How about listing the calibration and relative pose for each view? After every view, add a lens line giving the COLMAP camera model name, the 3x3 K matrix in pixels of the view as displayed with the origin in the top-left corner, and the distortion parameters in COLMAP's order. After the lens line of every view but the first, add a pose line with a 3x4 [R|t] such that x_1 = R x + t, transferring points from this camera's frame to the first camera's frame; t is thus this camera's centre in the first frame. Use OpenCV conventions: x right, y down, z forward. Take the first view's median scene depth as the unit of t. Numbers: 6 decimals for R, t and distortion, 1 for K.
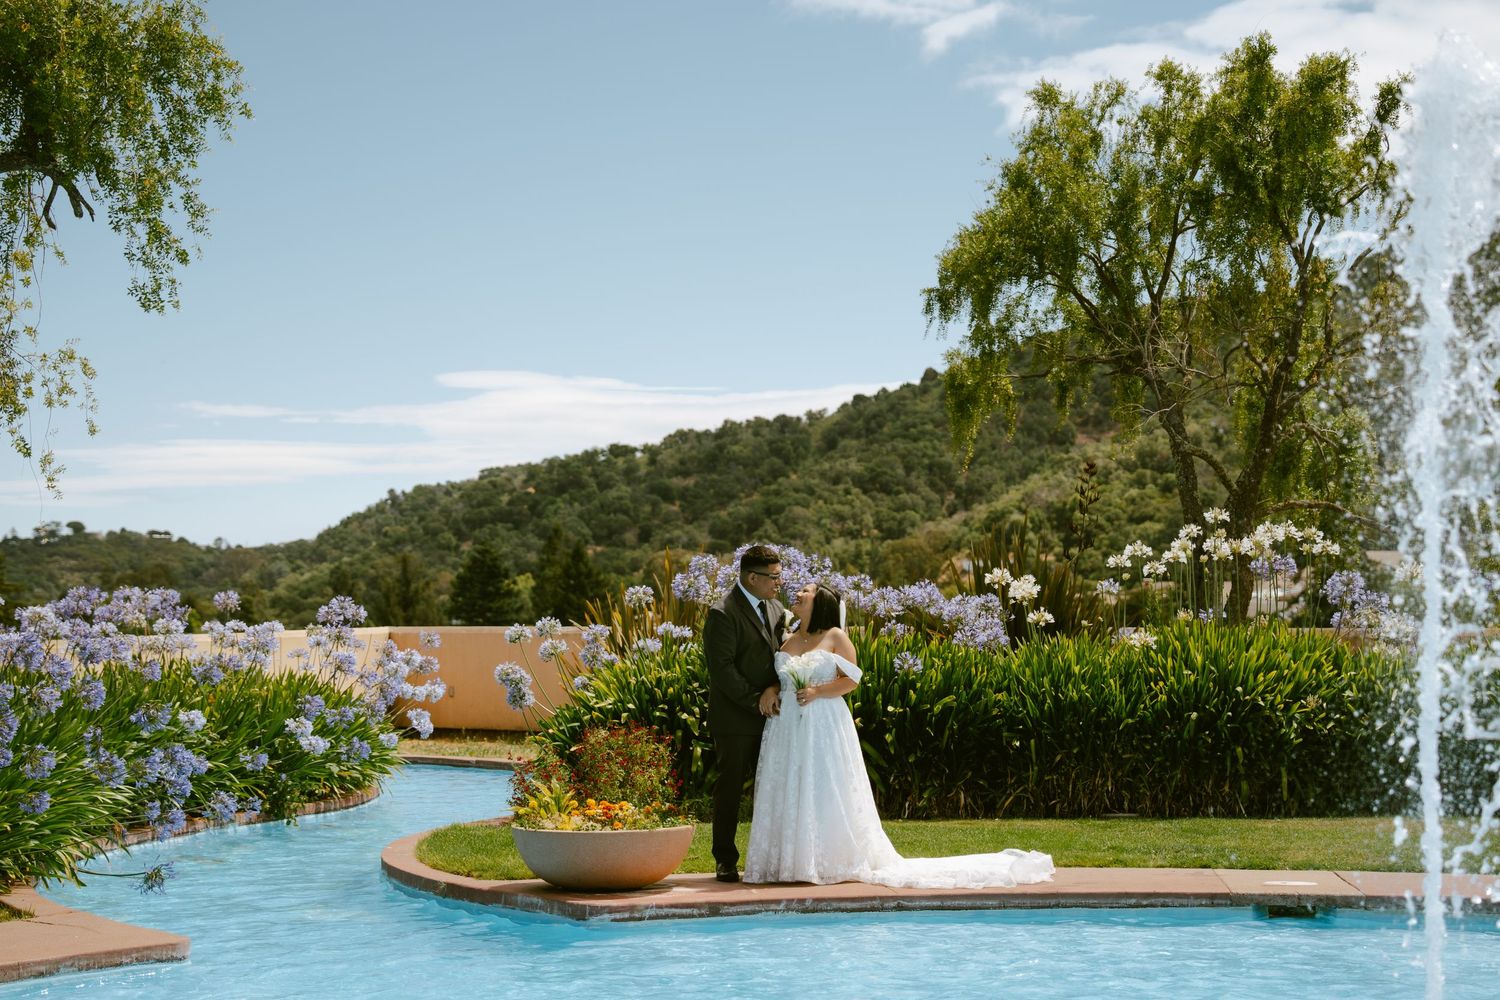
lens RADIAL K [[2640.9, 0, 750.0], [0, 2640.9, 500.0], [0, 0, 1]] dist [0.179921, 0.029452]
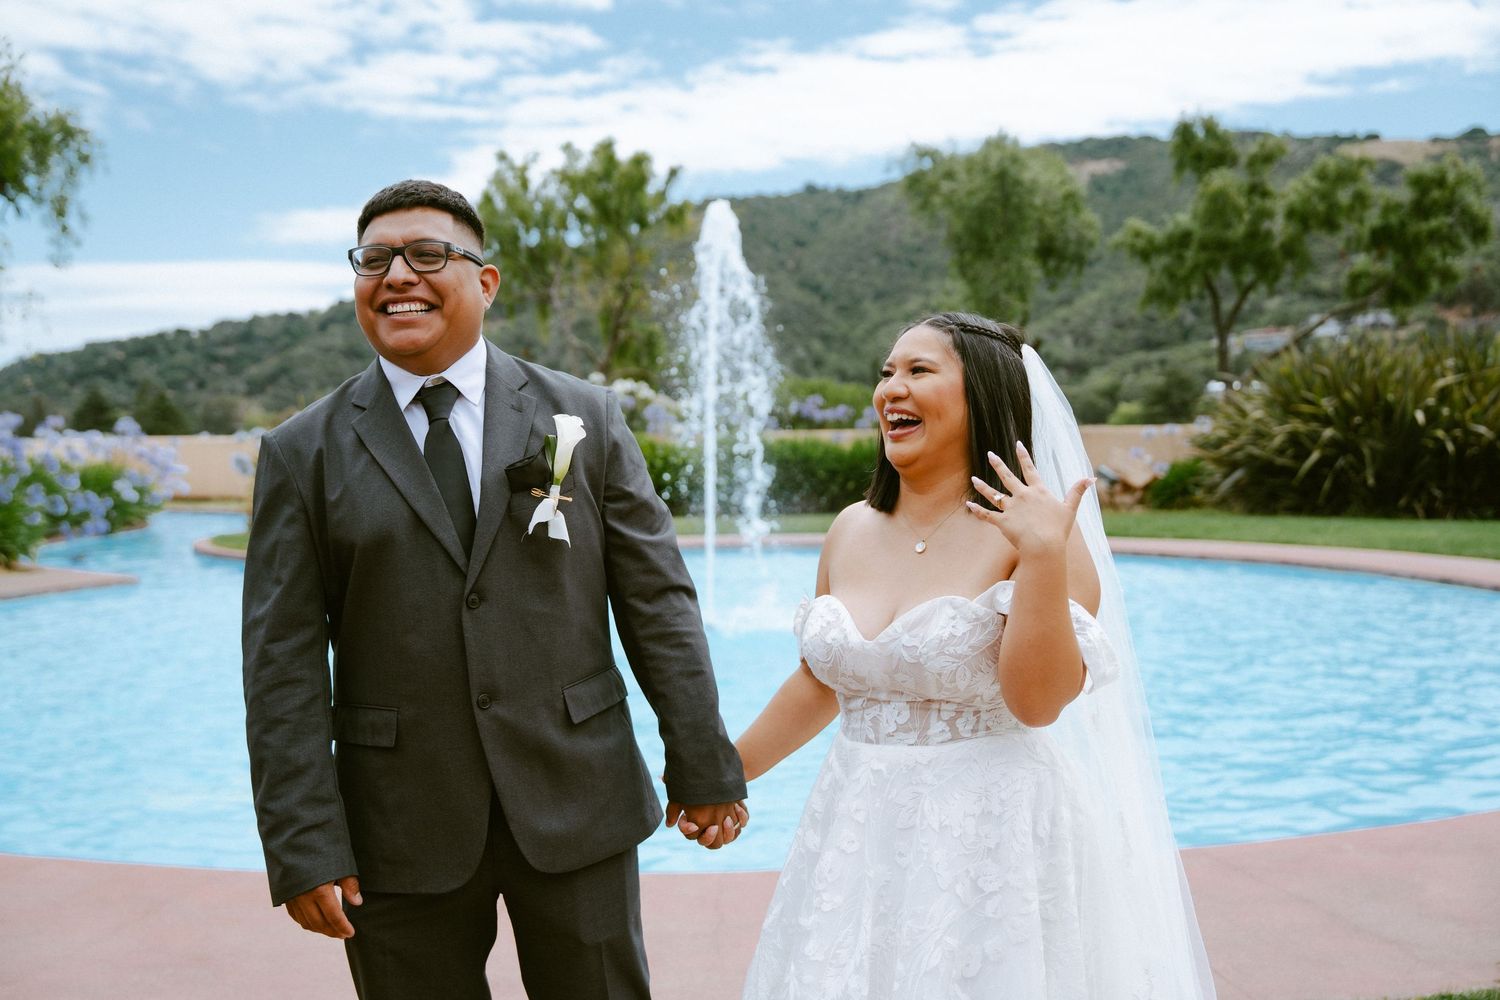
lens RADIAL K [[1641.8, 0, 750.0], [0, 1641.8, 500.0], [0, 0, 1]] dist [0.008066, 0.004846]
pose [[0.957001, -0.016797, 0.289597, -0.074080], [-0.007106, 0.996665, 0.081289, -0.003381], [-0.289997, -0.079851, 0.953690, -0.237059]]
